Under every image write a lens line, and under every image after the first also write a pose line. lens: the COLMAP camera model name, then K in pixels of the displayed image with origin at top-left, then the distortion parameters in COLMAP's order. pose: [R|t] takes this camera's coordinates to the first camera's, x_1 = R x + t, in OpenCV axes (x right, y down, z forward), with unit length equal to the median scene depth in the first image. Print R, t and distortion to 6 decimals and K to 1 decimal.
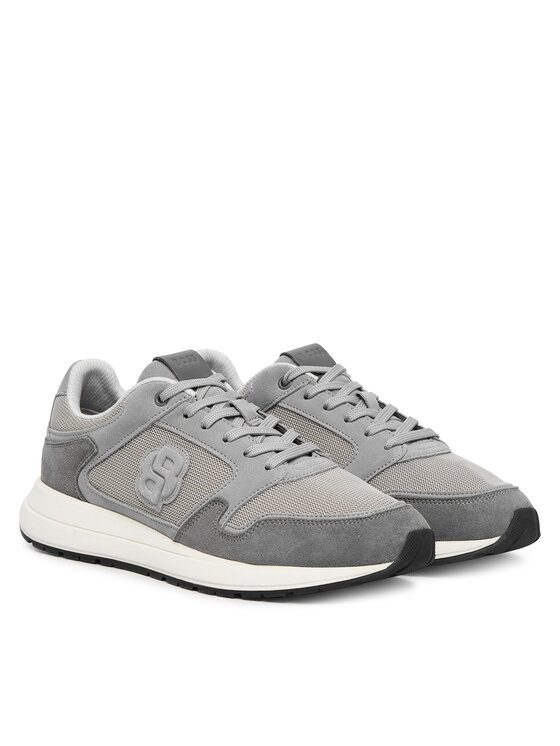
lens RADIAL K [[1985.9, 0, 279.9], [0, 1985.9, 372.9], [0, 0, 1]] dist [-0.014882, 0.000000]
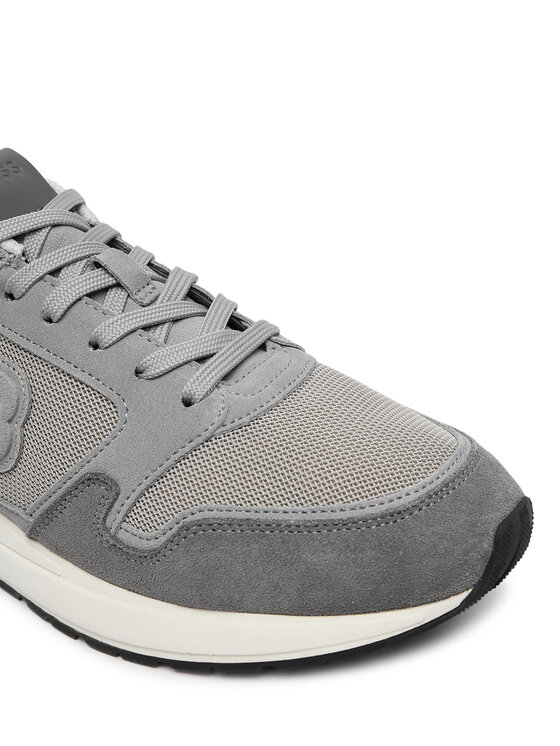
lens RADIAL K [[919.9, 0, 282.2], [0, 919.9, 371.7], [0, 0, 1]] dist [-0.038223, 0.000000]
pose [[0.986237, -0.128083, 0.104548, -0.005863], [0.083927, 0.932650, 0.350884, -0.037457], [-0.142449, -0.337281, 0.930564, 0.782876]]
